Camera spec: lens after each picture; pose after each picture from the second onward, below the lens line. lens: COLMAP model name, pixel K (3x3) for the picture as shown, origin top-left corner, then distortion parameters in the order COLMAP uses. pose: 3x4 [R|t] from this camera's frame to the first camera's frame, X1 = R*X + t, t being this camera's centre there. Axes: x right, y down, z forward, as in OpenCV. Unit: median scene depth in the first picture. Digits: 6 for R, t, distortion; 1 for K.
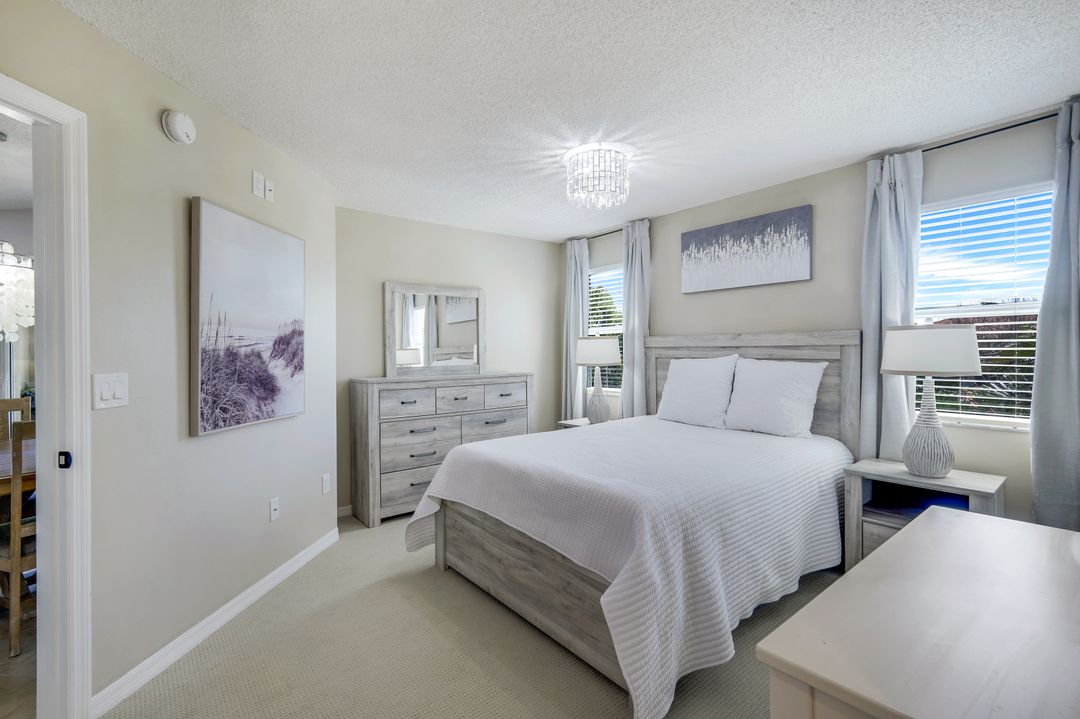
lens RADIAL K [[476.6, 0, 541.8], [0, 476.6, 358.2], [0, 0, 1]] dist [0.001443, 0.000086]
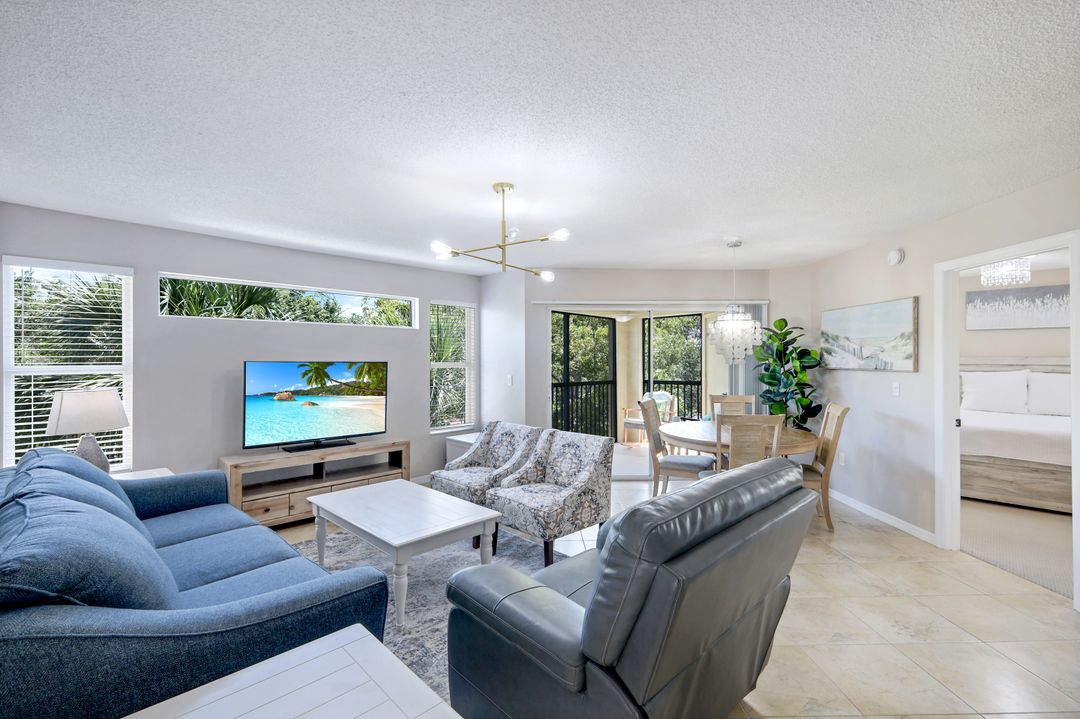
lens RADIAL K [[470.0, 0, 544.5], [0, 470.0, 358.5], [0, 0, 1]] dist [0.004078, -0.000032]
pose [[0.993668, 0.001794, 0.112342, -1.574484], [-0.000433, 0.999926, -0.012138, -0.028854], [-0.112356, 0.012013, 0.993595, -0.478523]]
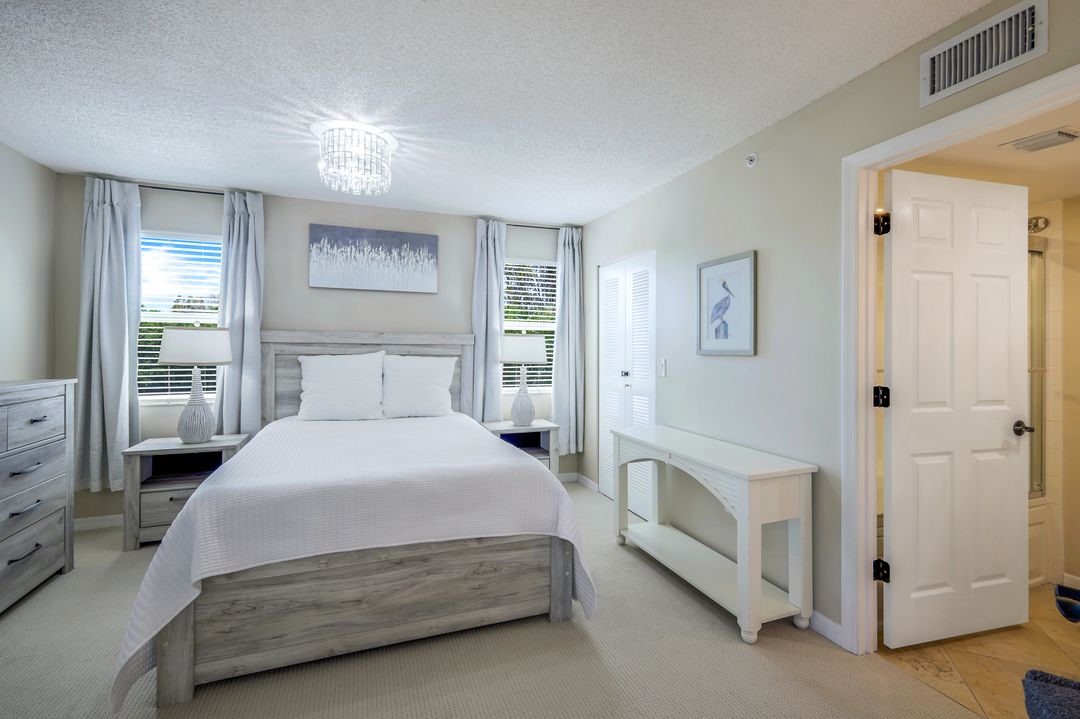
lens RADIAL K [[473.7, 0, 538.5], [0, 473.7, 351.7], [0, 0, 1]] dist [0.010901, 0.000555]
pose [[0.328555, 0.002191, 0.944482, -0.565245], [0.003816, 0.999986, -0.003647, -0.001203], [-0.944477, 0.004802, 0.328542, 0.323196]]
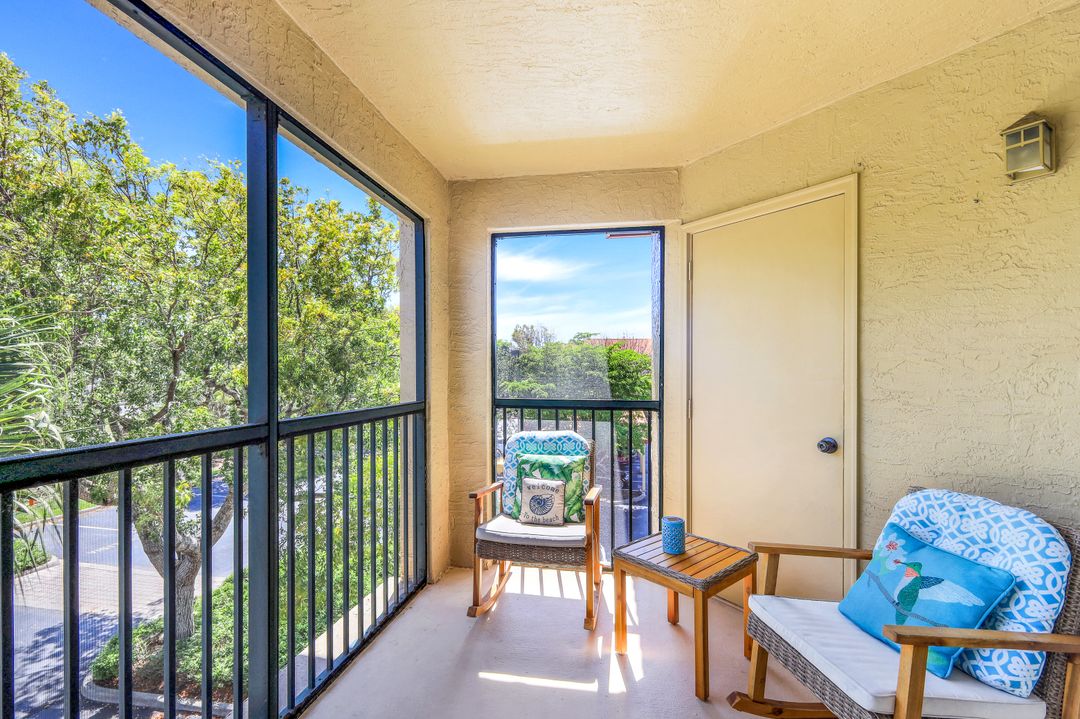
lens RADIAL K [[487.7, 0, 540.0], [0, 487.7, 359.5], [0, 0, 1]] dist [0.001382, 0.000327]
pose [[0.756352, 0.022347, 0.653783, -1.328169], [-0.005573, 0.999600, -0.027719, 0.005114], [-0.654142, 0.017322, 0.756174, 1.196228]]
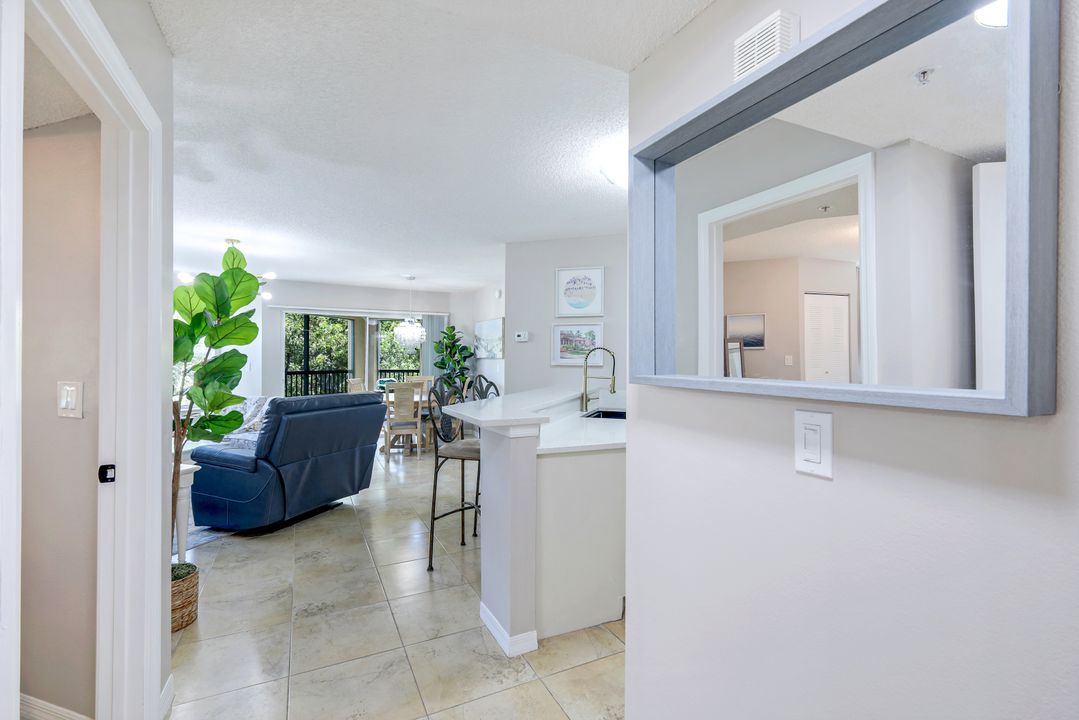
lens RADIAL K [[473.7, 0, 532.4], [0, 473.7, 357.6], [0, 0, 1]] dist [-0.001061, -0.000325]
pose [[0.854455, 0.009475, 0.519439, -1.520169], [-0.004140, 0.999926, -0.011430, 0.007938], [-0.519509, 0.007616, 0.854431, -1.295958]]
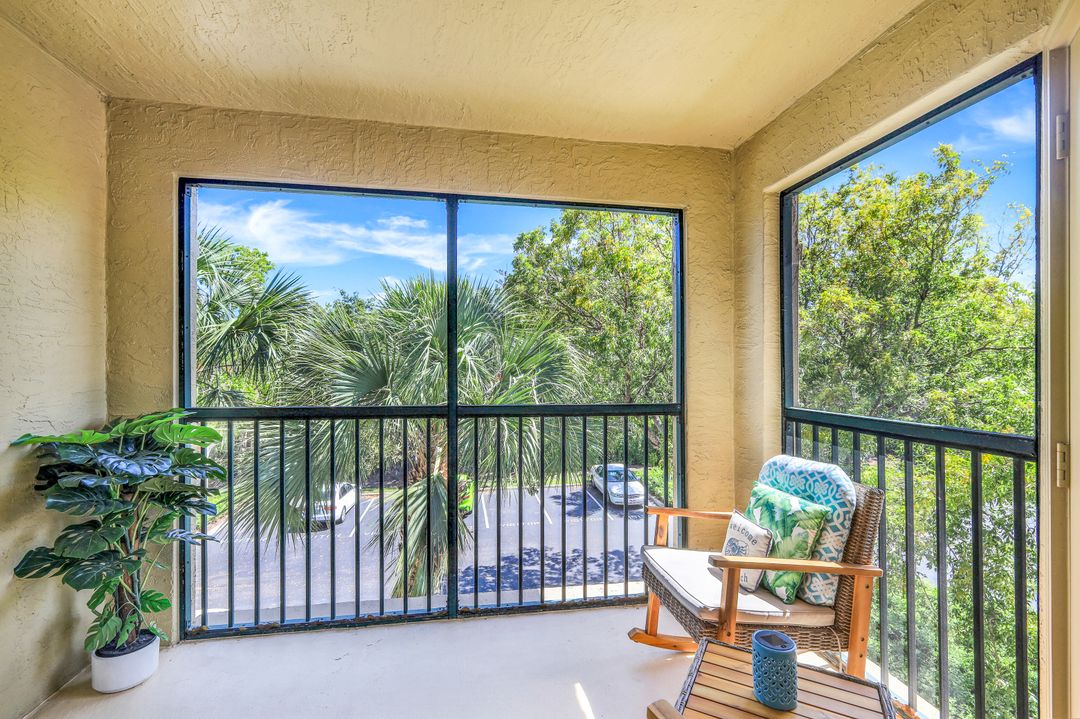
lens RADIAL K [[487.7, 0, 540.0], [0, 487.7, 359.5], [0, 0, 1]] dist [0.001382, 0.000327]
pose [[0.869098, -0.002616, -0.494632, -0.699216], [-0.006976, 0.999822, -0.017544, -0.001670], [0.494590, 0.018698, 0.868925, 1.165649]]
